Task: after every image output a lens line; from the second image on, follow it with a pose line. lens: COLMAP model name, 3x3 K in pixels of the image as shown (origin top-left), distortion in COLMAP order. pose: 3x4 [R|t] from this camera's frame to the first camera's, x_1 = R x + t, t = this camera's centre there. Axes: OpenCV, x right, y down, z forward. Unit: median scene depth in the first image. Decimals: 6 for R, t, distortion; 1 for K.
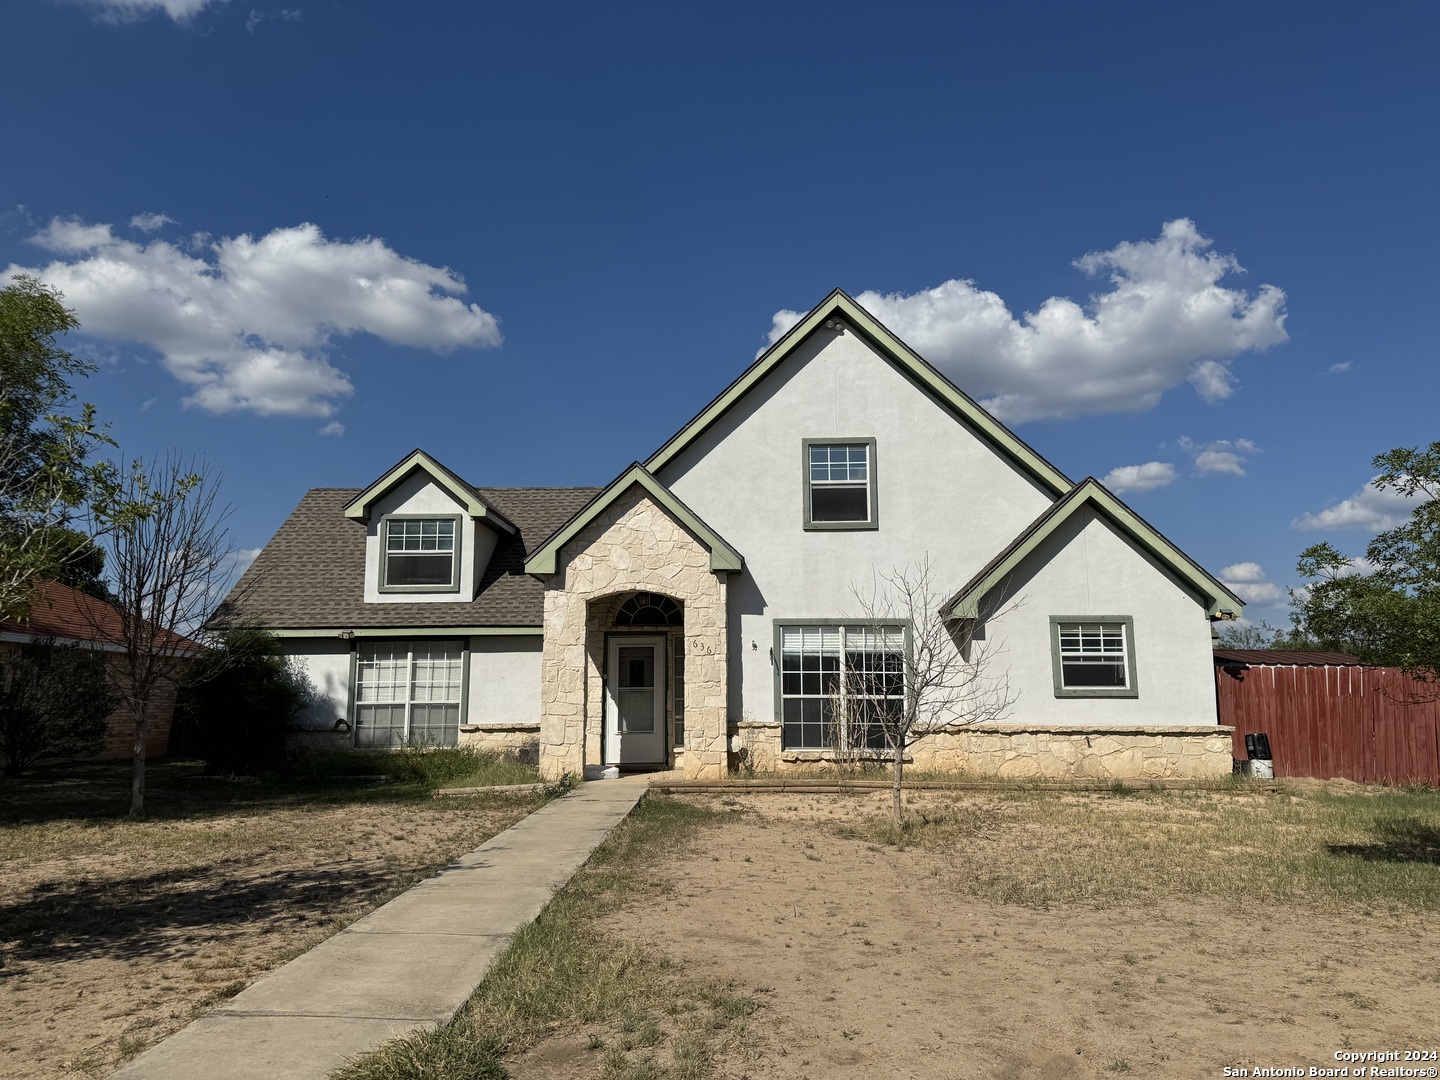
lens RADIAL K [[997.2, 0, 720.0], [0, 997.2, 540.0], [0, 0, 1]] dist [0.176458, -0.337008]
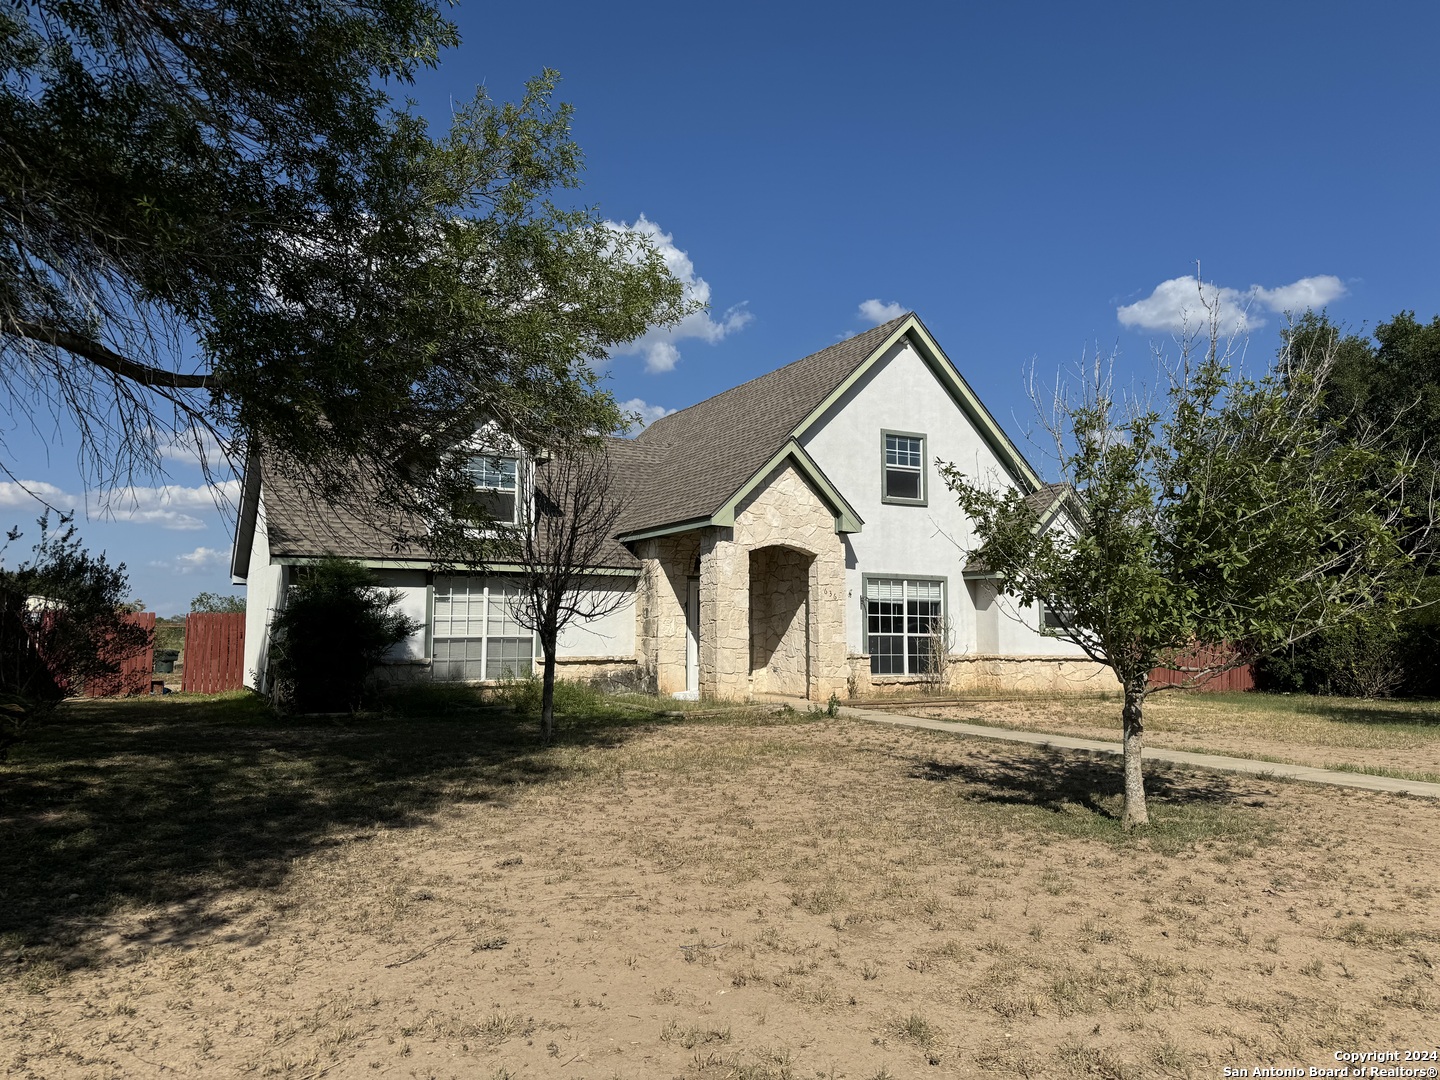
lens RADIAL K [[997.2, 0, 720.0], [0, 997.2, 540.0], [0, 0, 1]] dist [0.176458, -0.337008]
pose [[0.857497, 0.052992, 0.511753, -0.747690], [-0.085816, 0.995479, 0.040713, 0.002834], [-0.507282, -0.078828, 0.858168, 0.022071]]
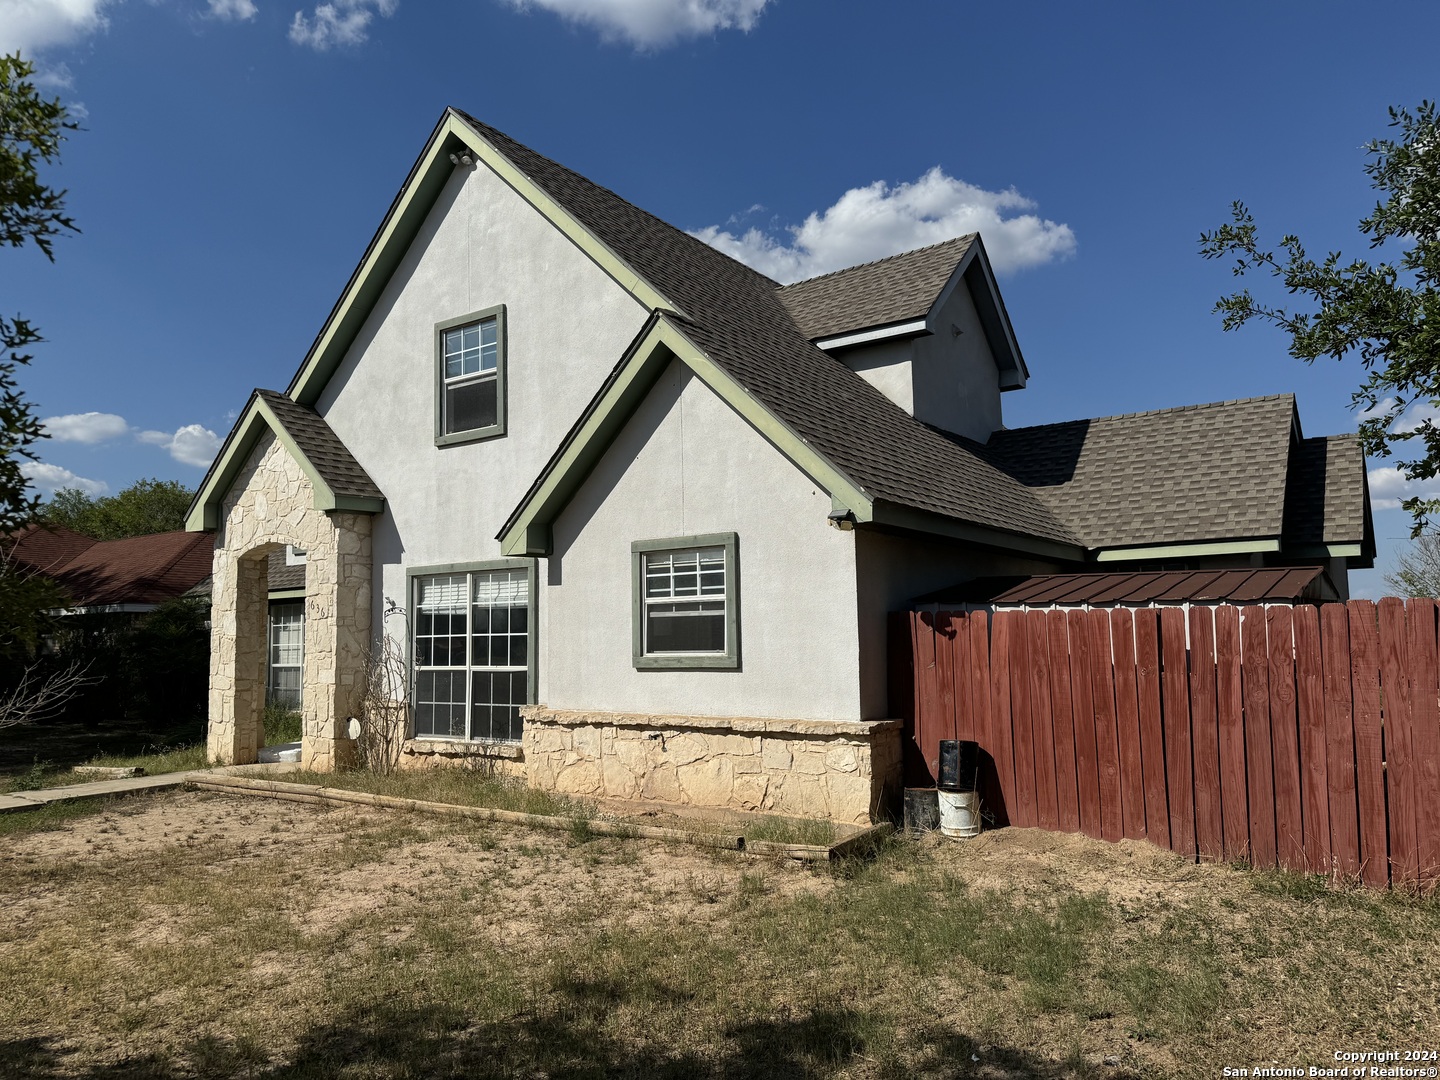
lens RADIAL K [[997.2, 0, 720.0], [0, 997.2, 540.0], [0, 0, 1]] dist [0.176458, -0.337008]
pose [[0.830340, -0.066061, -0.553327, 0.690021], [0.104063, 0.993863, 0.037503, 0.053906], [0.547454, -0.088721, 0.832119, 0.491373]]
